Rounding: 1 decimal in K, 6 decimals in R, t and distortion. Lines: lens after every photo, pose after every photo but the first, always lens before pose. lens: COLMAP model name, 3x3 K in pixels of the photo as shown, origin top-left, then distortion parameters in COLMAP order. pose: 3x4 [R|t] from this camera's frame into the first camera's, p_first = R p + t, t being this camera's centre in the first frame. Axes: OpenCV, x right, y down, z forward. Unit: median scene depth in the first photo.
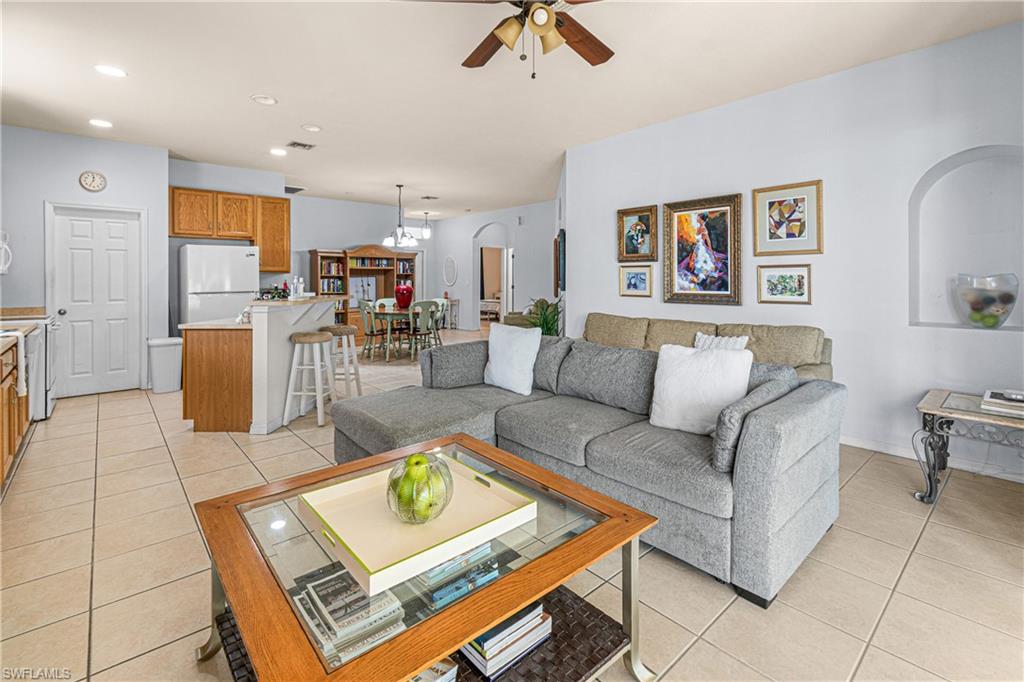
lens RADIAL K [[465.6, 0, 521.3], [0, 465.6, 277.6], [0, 0, 1]] dist [0.007084, -0.004699]
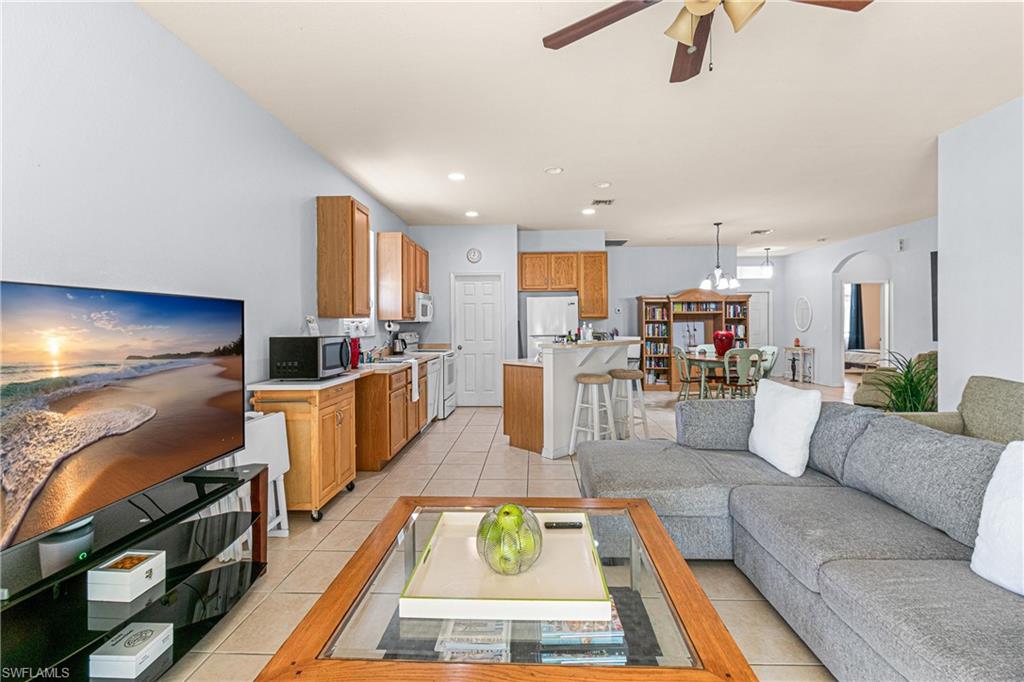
lens RADIAL K [[465.6, 0, 517.0], [0, 465.6, 323.9], [0, 0, 1]] dist [0.007084, -0.004699]
pose [[0.717082, -0.000758, -0.696989, 0.118867], [0.004803, 0.999981, 0.003854, -0.003582], [0.696972, -0.006111, 0.717072, 0.065404]]
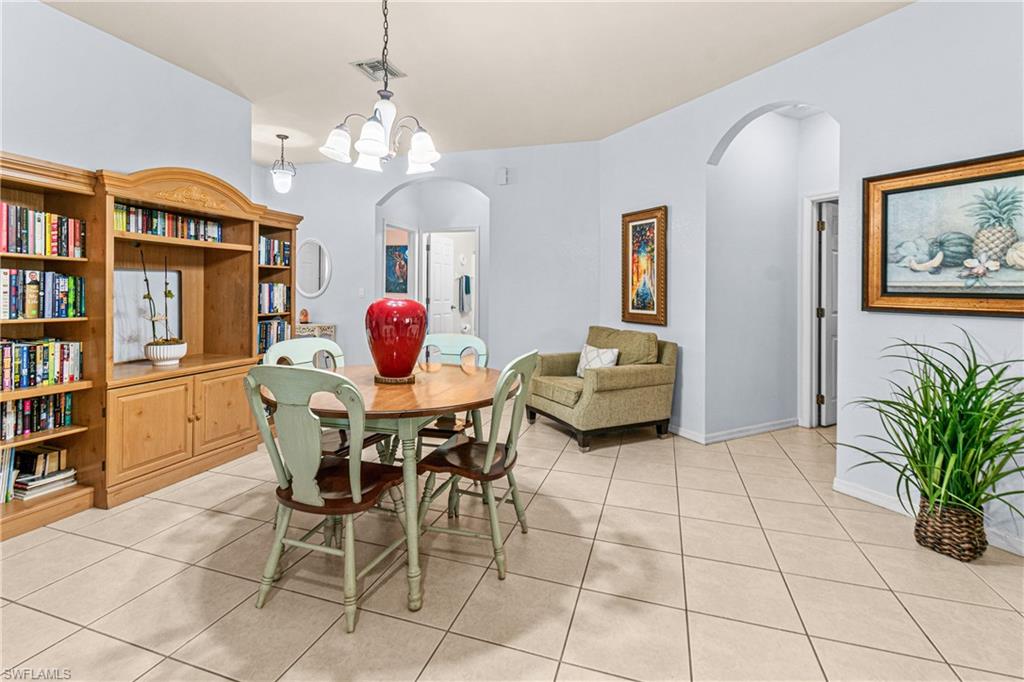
lens RADIAL K [[465.6, 0, 510.5], [0, 465.6, 297.9], [0, 0, 1]] dist [0.007084, -0.004699]
pose [[0.864487, 0.010492, 0.502546, -0.405869], [-0.019007, 0.999749, 0.011823, 0.013828], [-0.502296, -0.019773, 0.864469, 0.842460]]
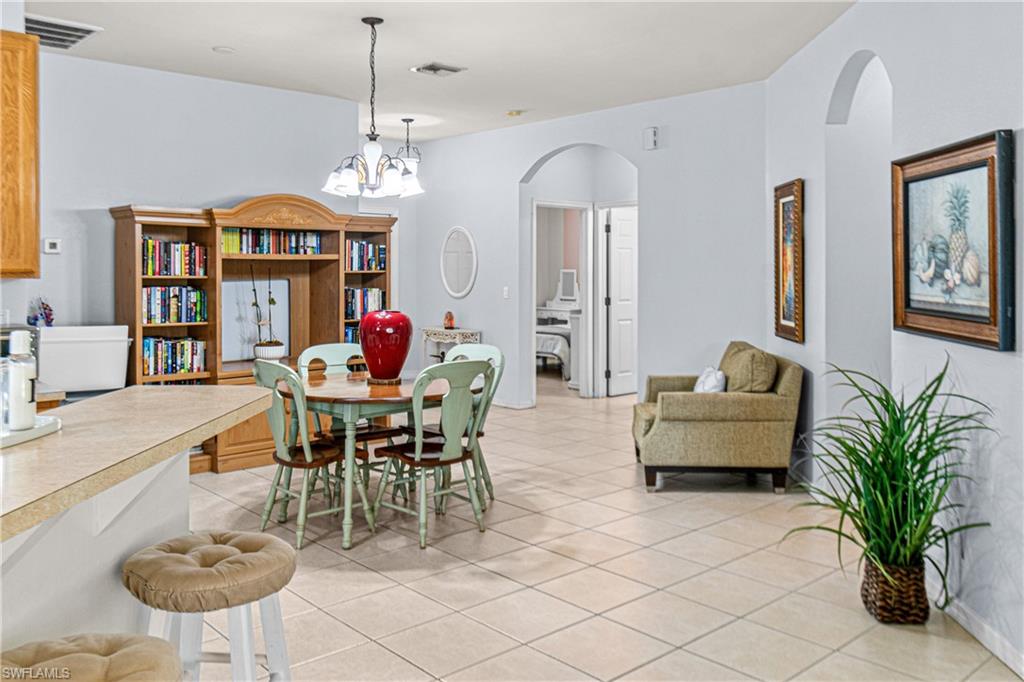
lens RADIAL K [[846.8, 0, 530.8], [0, 846.8, 277.5], [0, 0, 1]] dist [0.001856, -0.005140]
pose [[0.999881, 0.005076, 0.014596, -0.183485], [-0.005249, 0.999916, 0.011867, -0.018807], [-0.014534, -0.011943, 0.999823, 0.447400]]
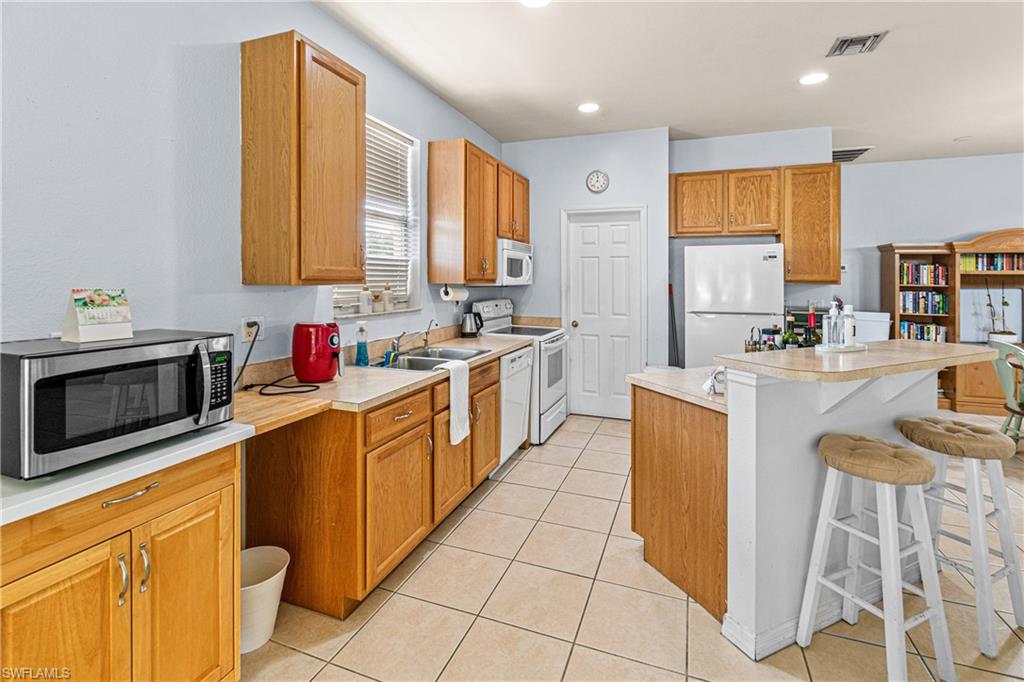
lens RADIAL K [[465.6, 0, 514.7], [0, 465.6, 275.1], [0, 0, 1]] dist [0.007084, -0.004699]
pose [[0.455978, 0.001257, -0.889990, -0.150700], [-0.006888, 0.999974, -0.002117, -0.018132], [0.889964, 0.007095, 0.455975, 0.352457]]
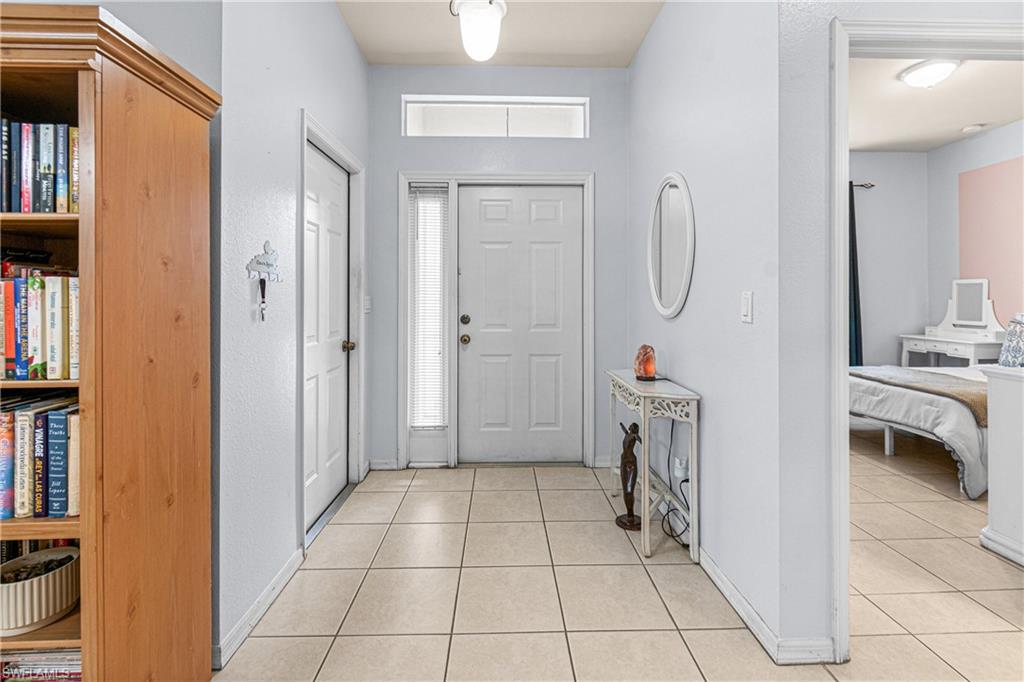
lens RADIAL K [[465.6, 0, 514.9], [0, 465.6, 301.2], [0, 0, 1]] dist [0.007084, -0.004699]
pose [[0.761741, 0.000749, -0.647882, -0.132281], [0.001319, 0.999995, 0.002707, 0.017919], [0.647881, -0.002916, 0.761736, 1.477488]]
